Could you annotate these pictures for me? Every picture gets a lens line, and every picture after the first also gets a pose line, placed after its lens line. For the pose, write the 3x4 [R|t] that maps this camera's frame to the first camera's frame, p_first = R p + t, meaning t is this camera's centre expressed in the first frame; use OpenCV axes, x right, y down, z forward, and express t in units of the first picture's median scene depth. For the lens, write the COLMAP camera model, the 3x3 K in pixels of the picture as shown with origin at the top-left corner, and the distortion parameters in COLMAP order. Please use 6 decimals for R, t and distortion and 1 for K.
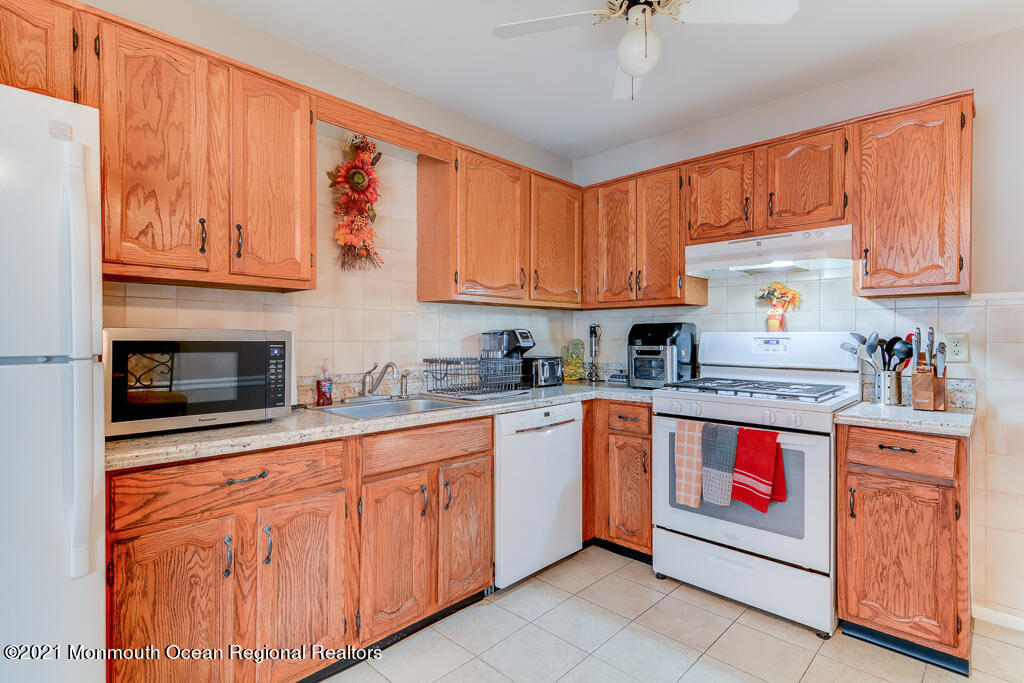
lens RADIAL K [[517.9, 0, 515.3], [0, 517.9, 343.8], [0, 0, 1]] dist [0.012209, -0.001158]
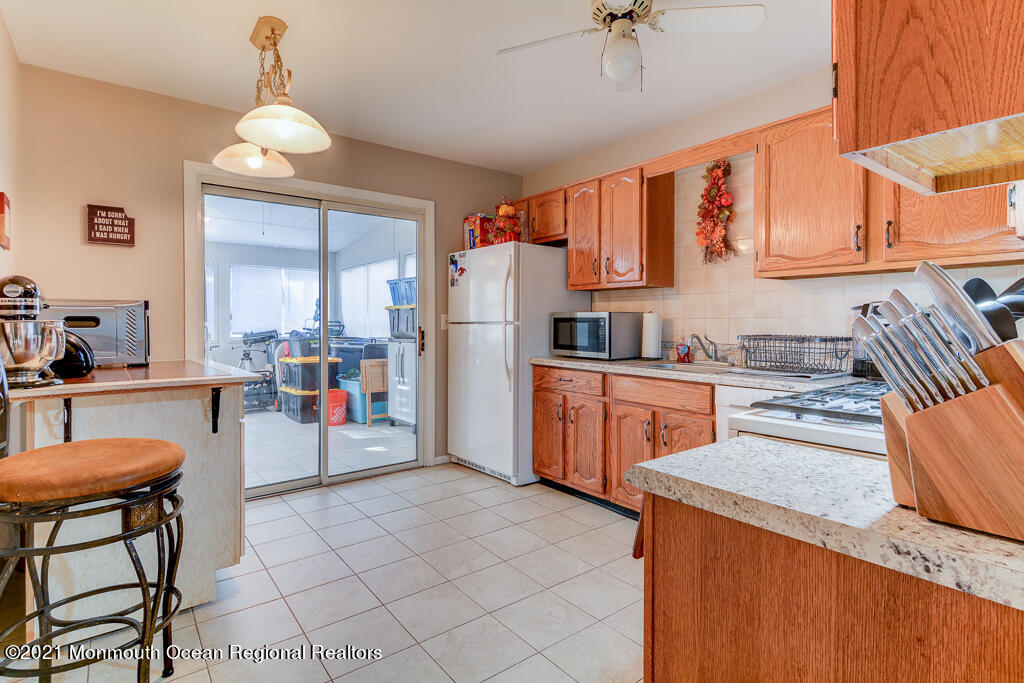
lens RADIAL K [[508.4, 0, 514.7], [0, 508.4, 321.2], [0, 0, 1]] dist [0.000502, -0.000220]
pose [[-0.162922, 0.001230, -0.986638, 1.104012], [-0.011008, 0.999935, 0.003064, 0.005320], [0.986578, 0.011360, -0.162898, 0.772270]]
